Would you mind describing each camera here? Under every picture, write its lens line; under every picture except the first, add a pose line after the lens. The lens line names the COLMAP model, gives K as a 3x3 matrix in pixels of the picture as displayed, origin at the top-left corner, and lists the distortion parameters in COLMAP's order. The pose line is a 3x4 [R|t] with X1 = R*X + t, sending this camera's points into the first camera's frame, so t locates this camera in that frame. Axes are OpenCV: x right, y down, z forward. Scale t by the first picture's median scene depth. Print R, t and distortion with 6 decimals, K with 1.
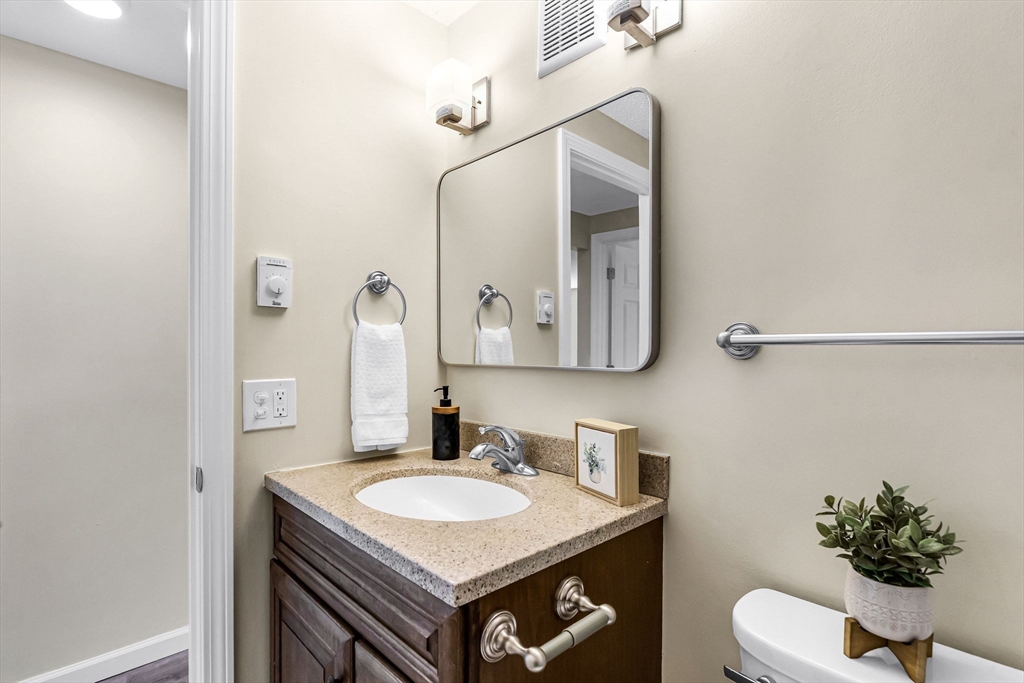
lens RADIAL K [[472.3, 0, 510.6], [0, 472.3, 346.5], [0, 0, 1]] dist [-0.002376, -0.000060]
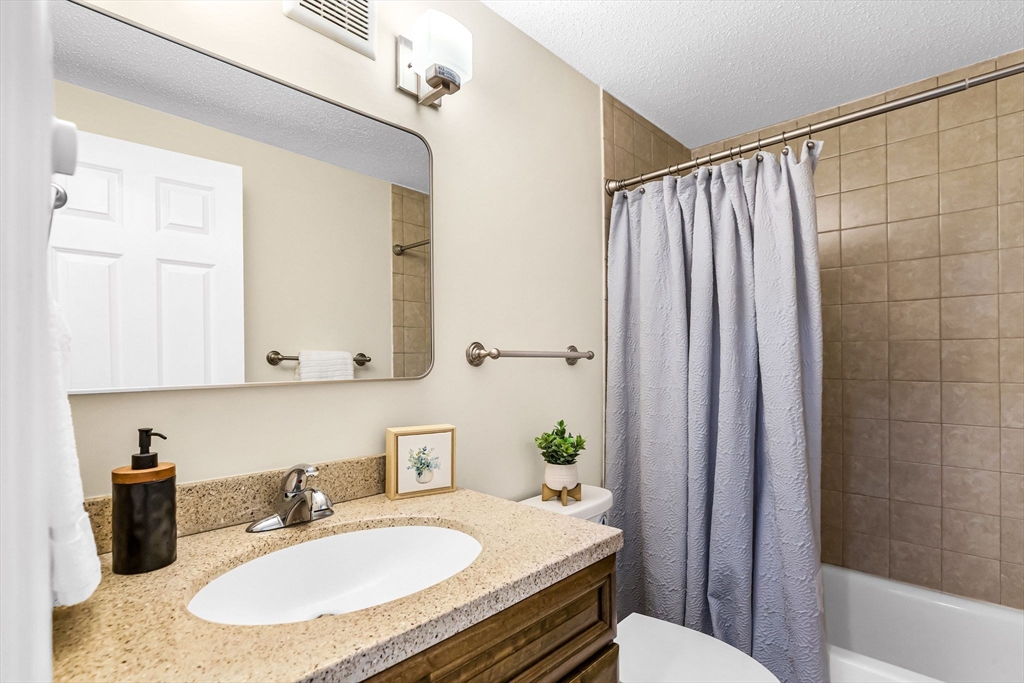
lens RADIAL K [[472.3, 0, 510.6], [0, 472.3, 346.2], [0, 0, 1]] dist [-0.002376, -0.000060]
pose [[0.012416, 0.025328, 0.999602, -0.882847], [0.001286, 0.999678, -0.025346, 0.003371], [-0.999922, 0.001600, 0.012379, 0.768800]]
